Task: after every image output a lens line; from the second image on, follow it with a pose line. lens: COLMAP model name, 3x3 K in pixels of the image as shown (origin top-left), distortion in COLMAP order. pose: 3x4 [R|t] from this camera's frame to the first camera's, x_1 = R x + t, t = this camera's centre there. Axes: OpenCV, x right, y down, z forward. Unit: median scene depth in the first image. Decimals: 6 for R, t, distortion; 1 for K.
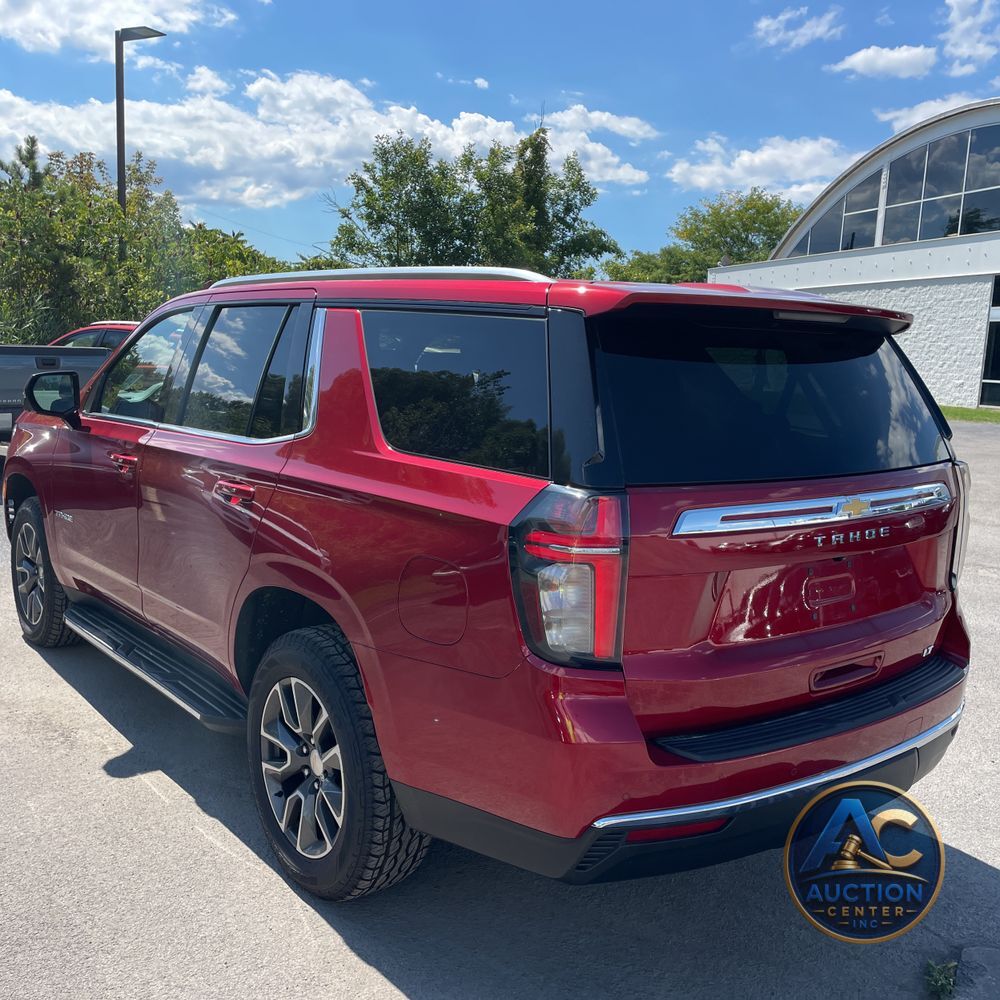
lens RADIAL K [[1005.5, 0, 496.5], [0, 1005.5, 497.7], [0, 0, 1]] dist [0.080509, -0.105141]
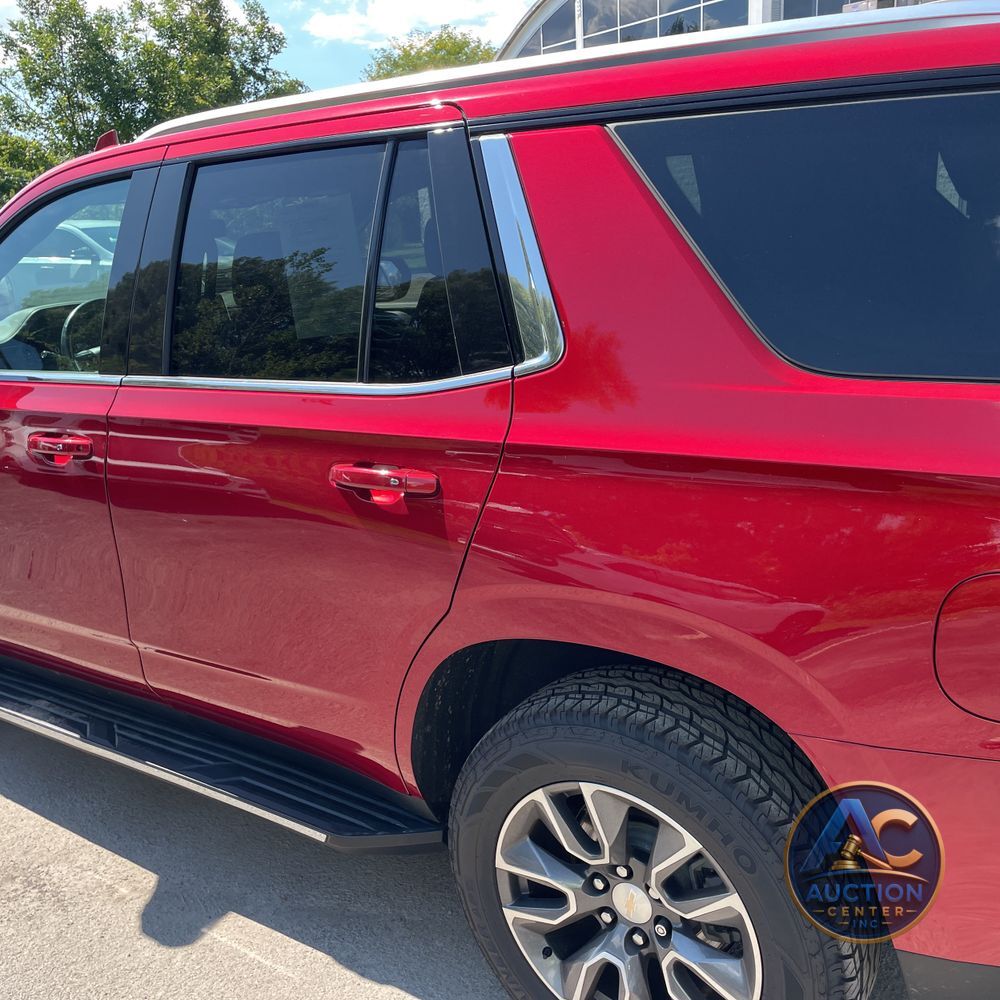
lens RADIAL K [[1005.7, 0, 490.0], [0, 1005.7, 501.6], [0, 0, 1]] dist [0.098694, -0.157315]
pose [[0.953552, -0.172747, 0.246773, -0.280865], [0.138824, 0.979054, 0.148931, -0.058988], [-0.267332, -0.107755, 0.957561, 0.353408]]
